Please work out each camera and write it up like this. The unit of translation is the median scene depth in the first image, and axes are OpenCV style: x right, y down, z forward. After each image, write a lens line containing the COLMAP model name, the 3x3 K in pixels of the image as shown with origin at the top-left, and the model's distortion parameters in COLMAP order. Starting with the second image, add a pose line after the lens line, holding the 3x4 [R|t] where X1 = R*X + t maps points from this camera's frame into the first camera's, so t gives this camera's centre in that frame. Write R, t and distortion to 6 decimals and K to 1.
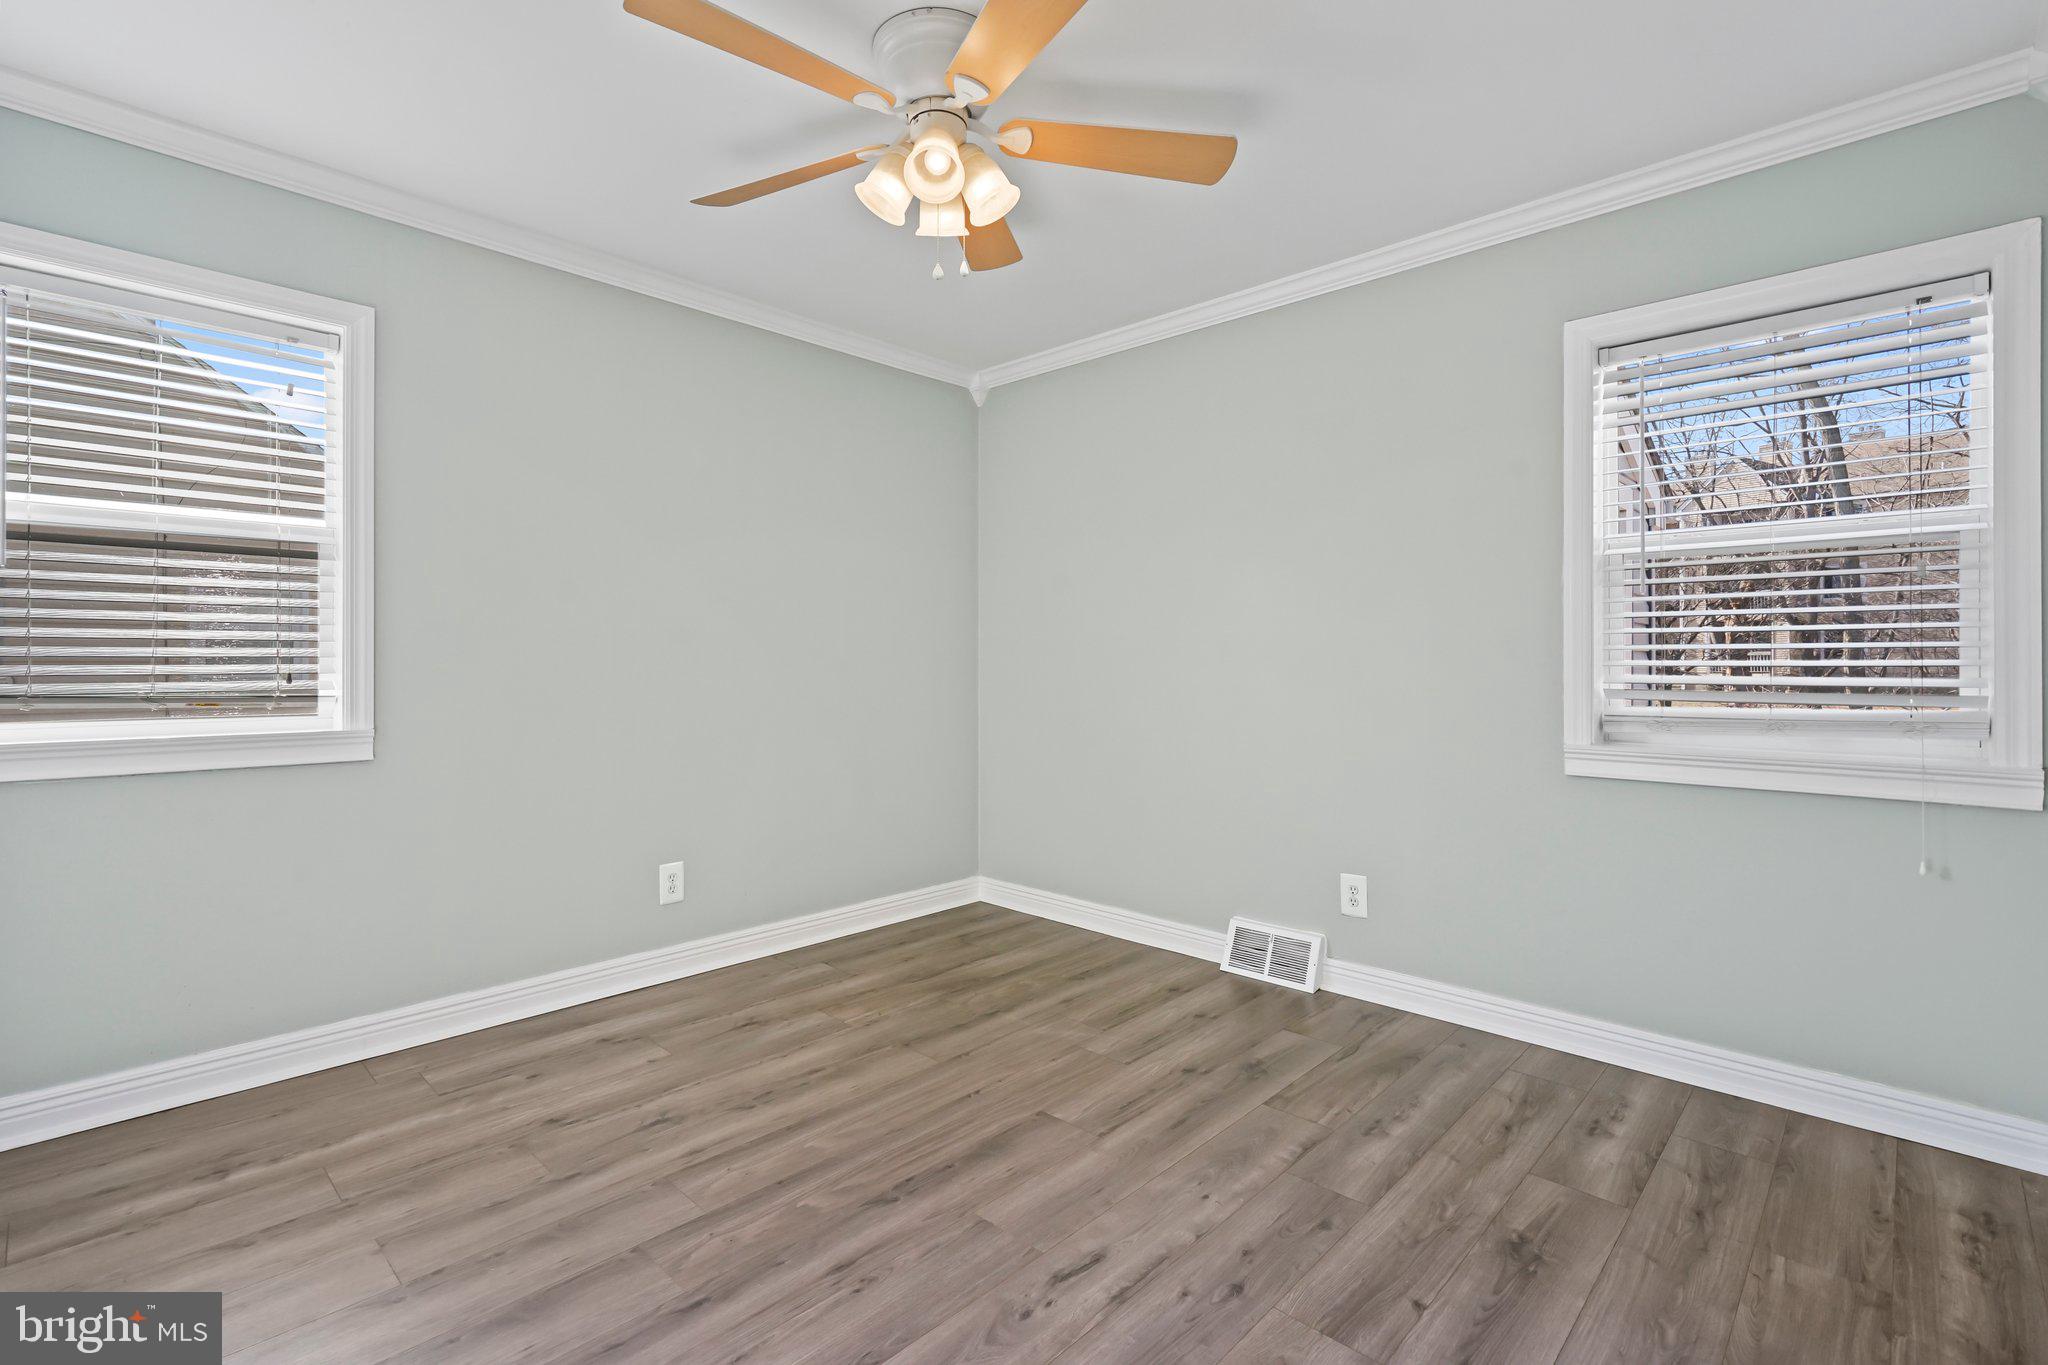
lens RADIAL K [[937.3, 0, 1024.0], [0, 937.3, 682.5], [0, 0, 1]] dist [-0.000735, -0.000035]
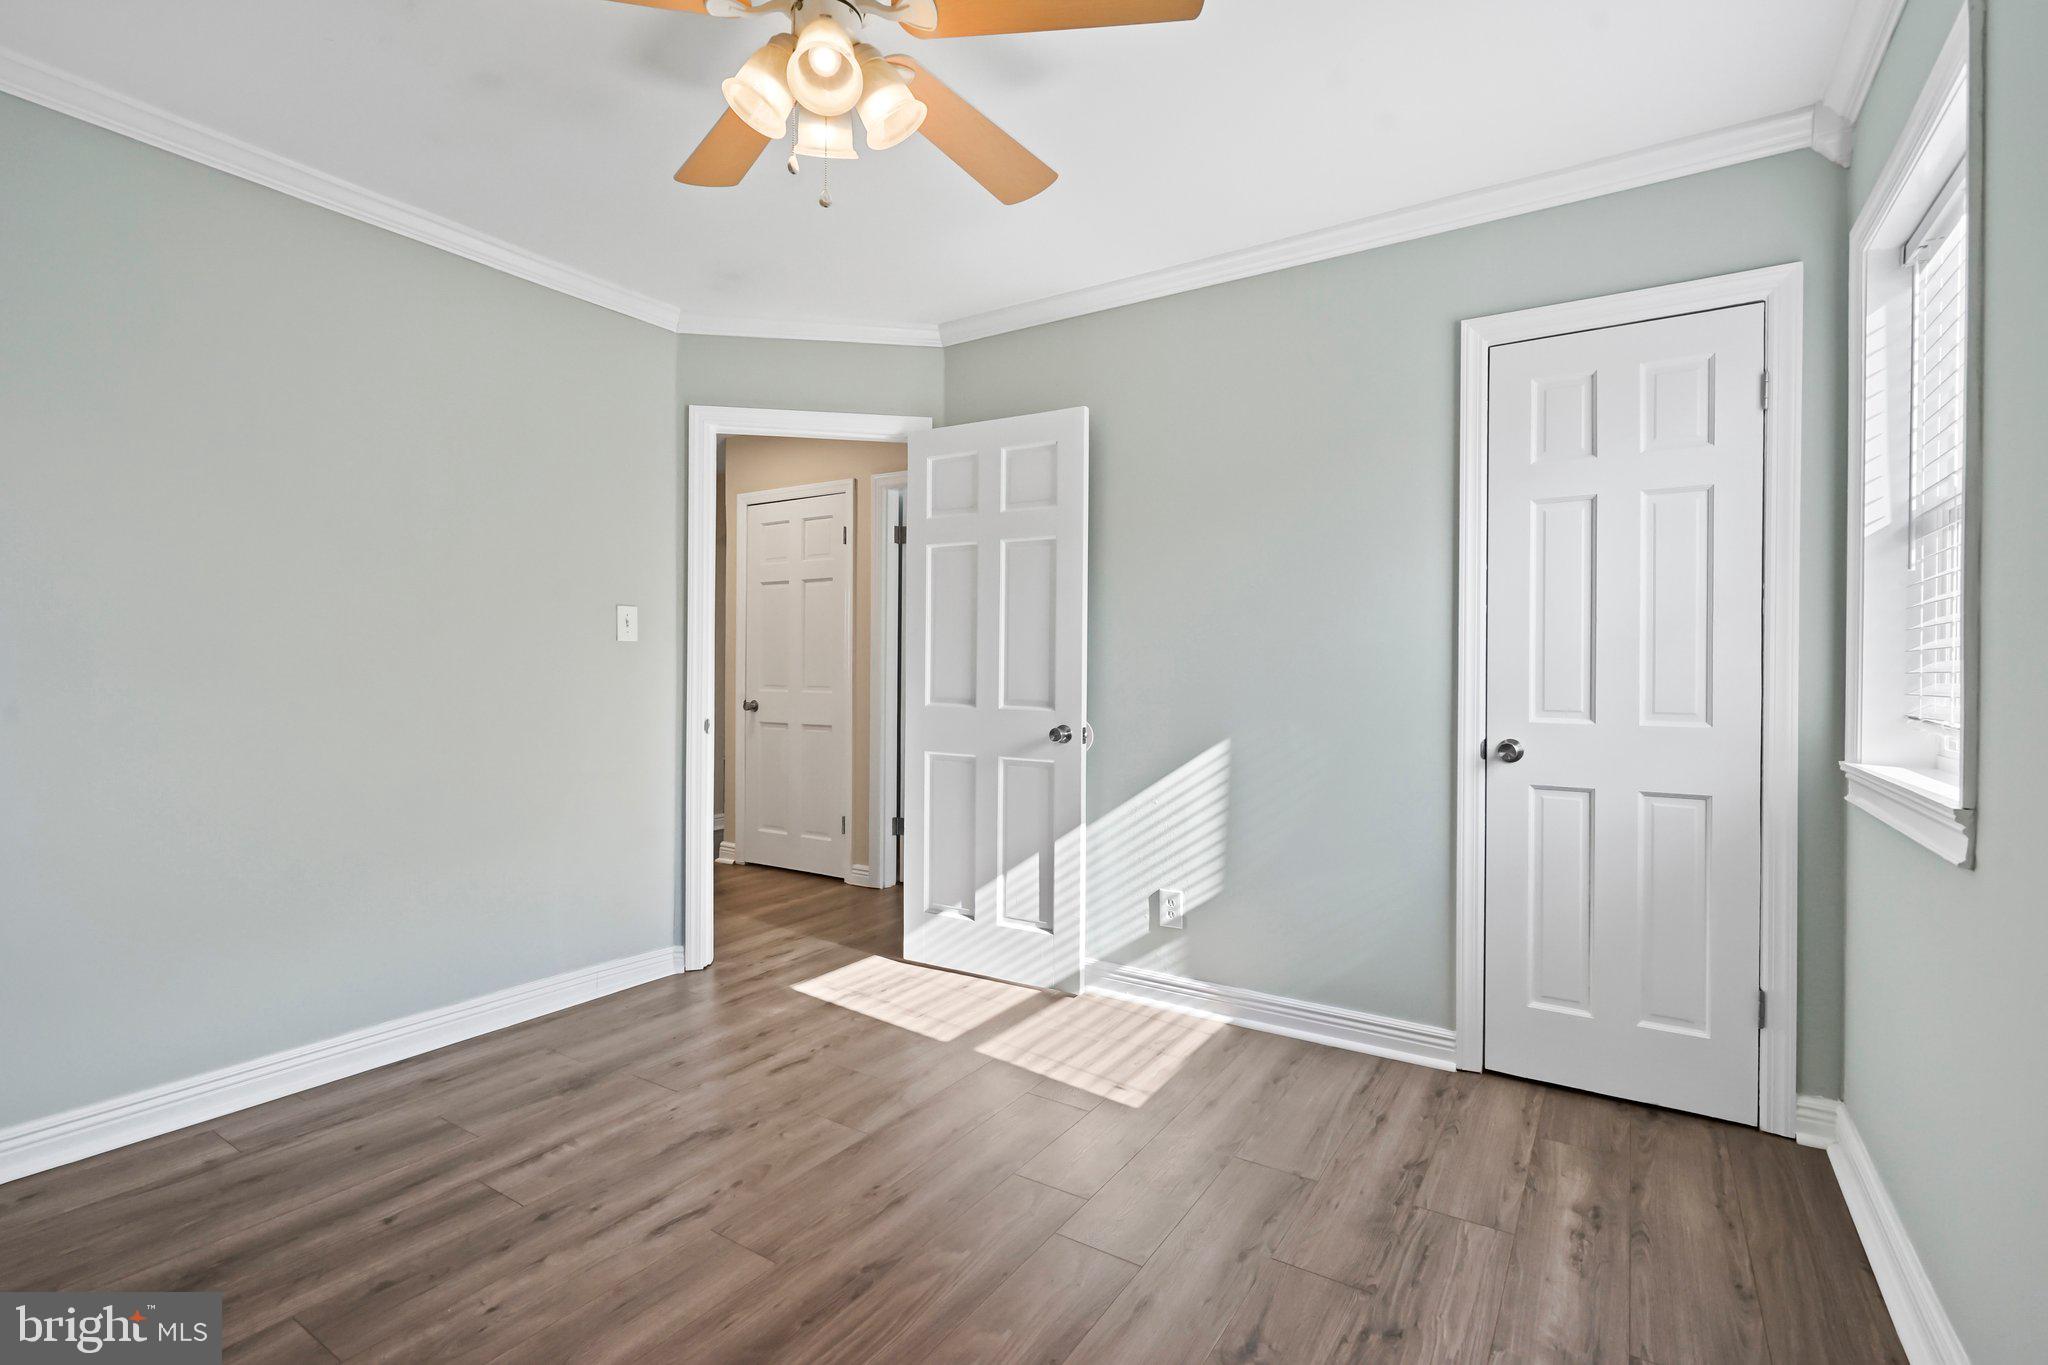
lens RADIAL K [[939.9, 0, 1018.8], [0, 939.9, 674.2], [0, 0, 1]] dist [-0.001522, -0.000044]
pose [[-0.983582, -0.005187, -0.180389, -0.119319], [-0.008555, 0.999803, 0.017899, -0.040413], [0.180261, 0.019148, -0.983432, 1.958332]]
